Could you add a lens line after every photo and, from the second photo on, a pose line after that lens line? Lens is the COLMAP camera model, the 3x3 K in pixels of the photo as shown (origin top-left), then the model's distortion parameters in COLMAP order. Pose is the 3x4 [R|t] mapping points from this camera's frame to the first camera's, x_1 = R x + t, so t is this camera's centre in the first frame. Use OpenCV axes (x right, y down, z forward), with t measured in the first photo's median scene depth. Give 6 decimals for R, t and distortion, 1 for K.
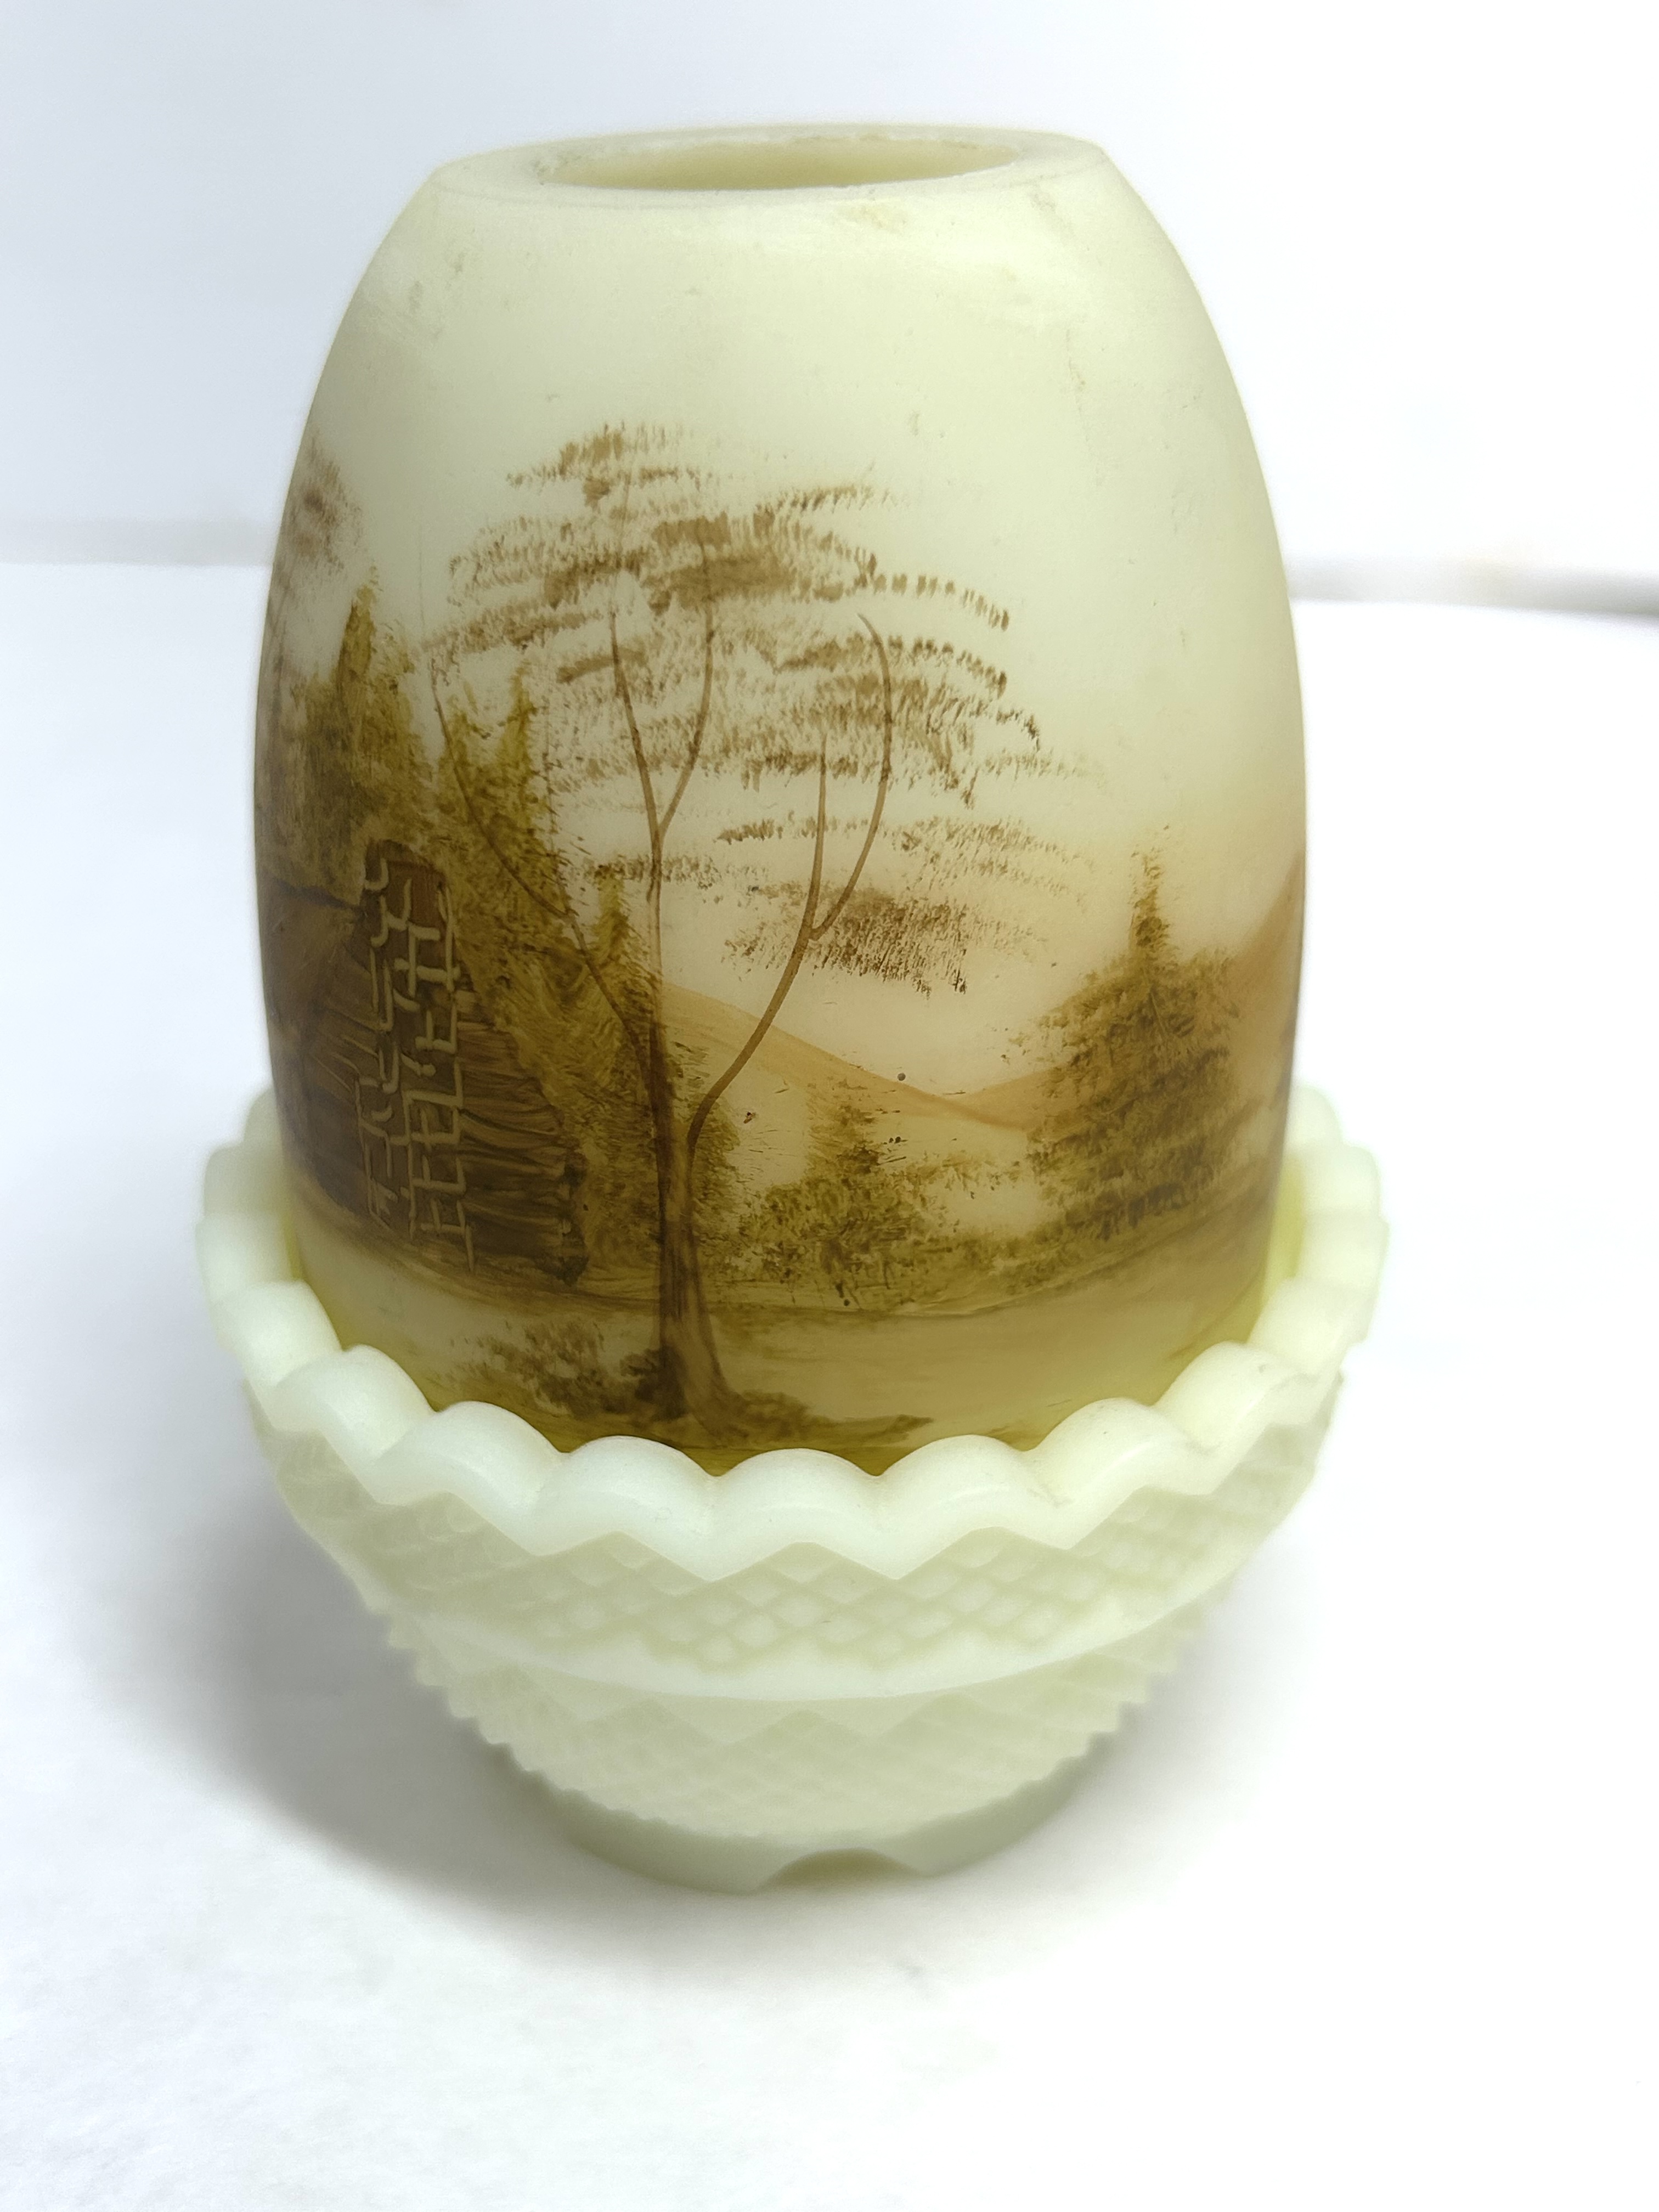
lens RADIAL K [[2278.3, 0, 840.3], [0, 2278.3, 1108.9], [0, 0, 1]] dist [0.032127, 0.000000]
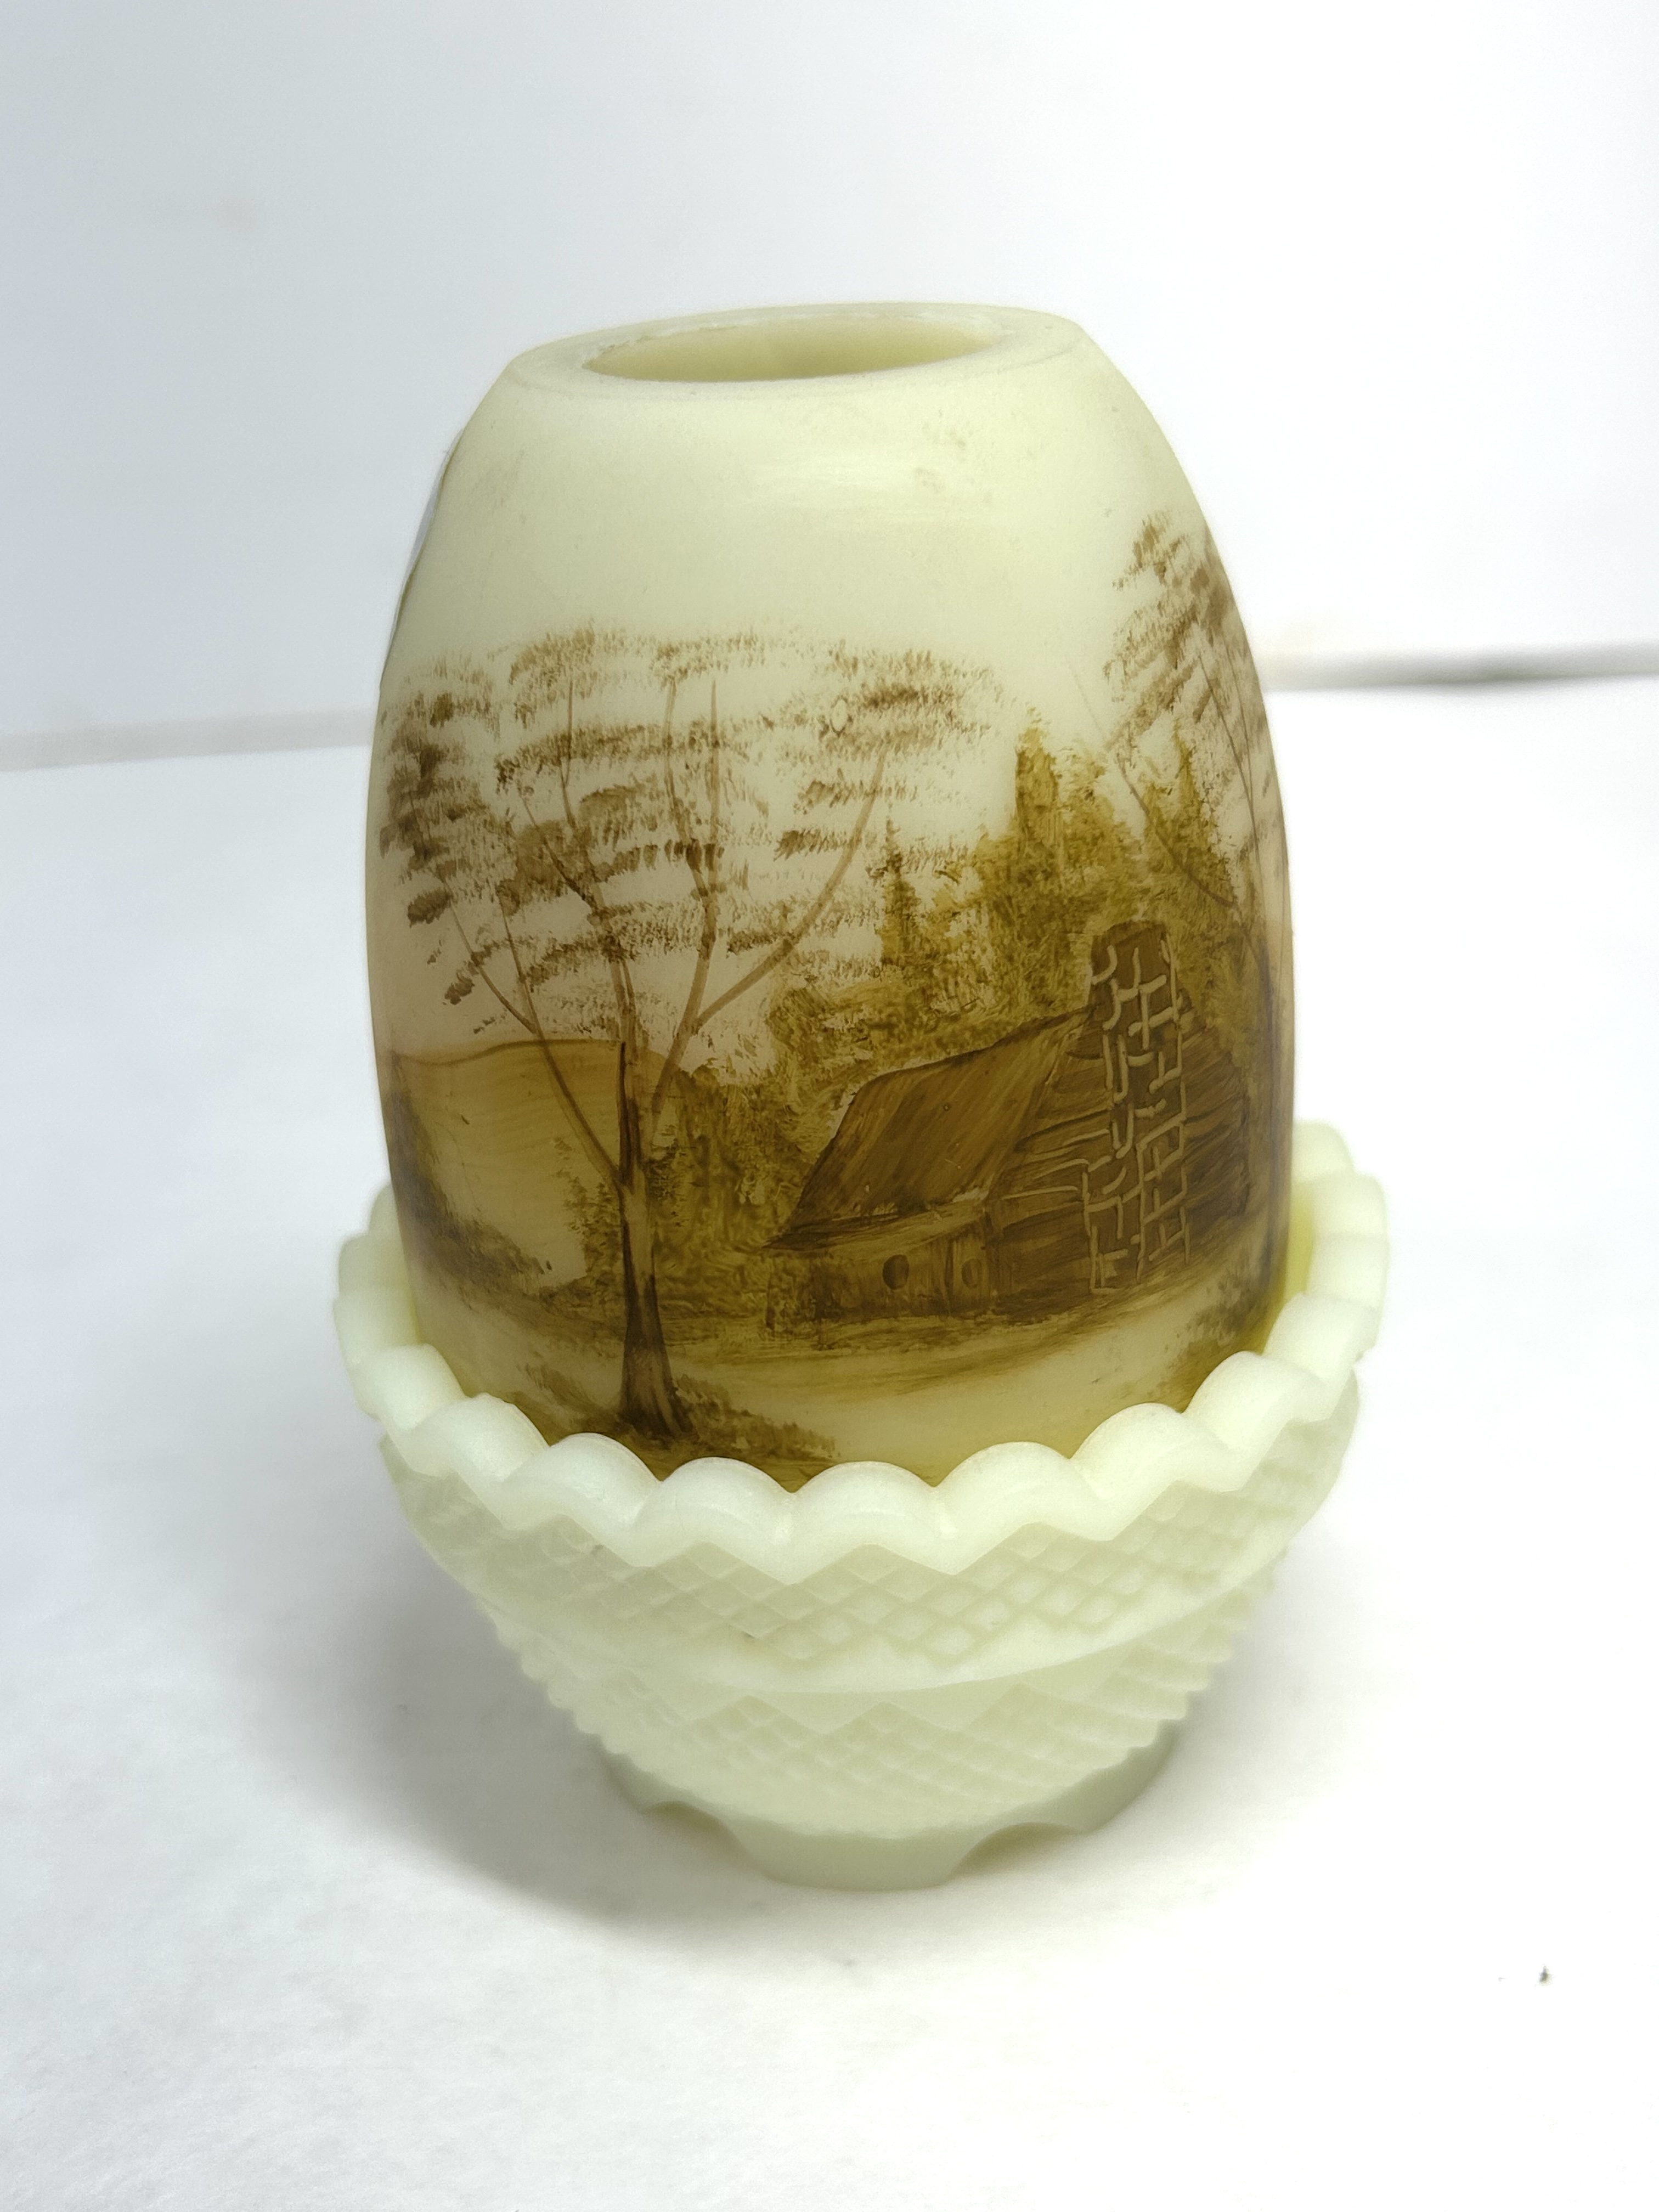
lens RADIAL K [[2278.3, 0, 799.1], [0, 2278.3, 1020.2], [0, 0, 1]] dist [0.032127, 0.000000]
pose [[0.344702, -0.412115, 0.843411, -1.239582], [0.501568, 0.840328, 0.205617, -0.394547], [-0.793480, 0.352151, 0.496367, 0.593292]]
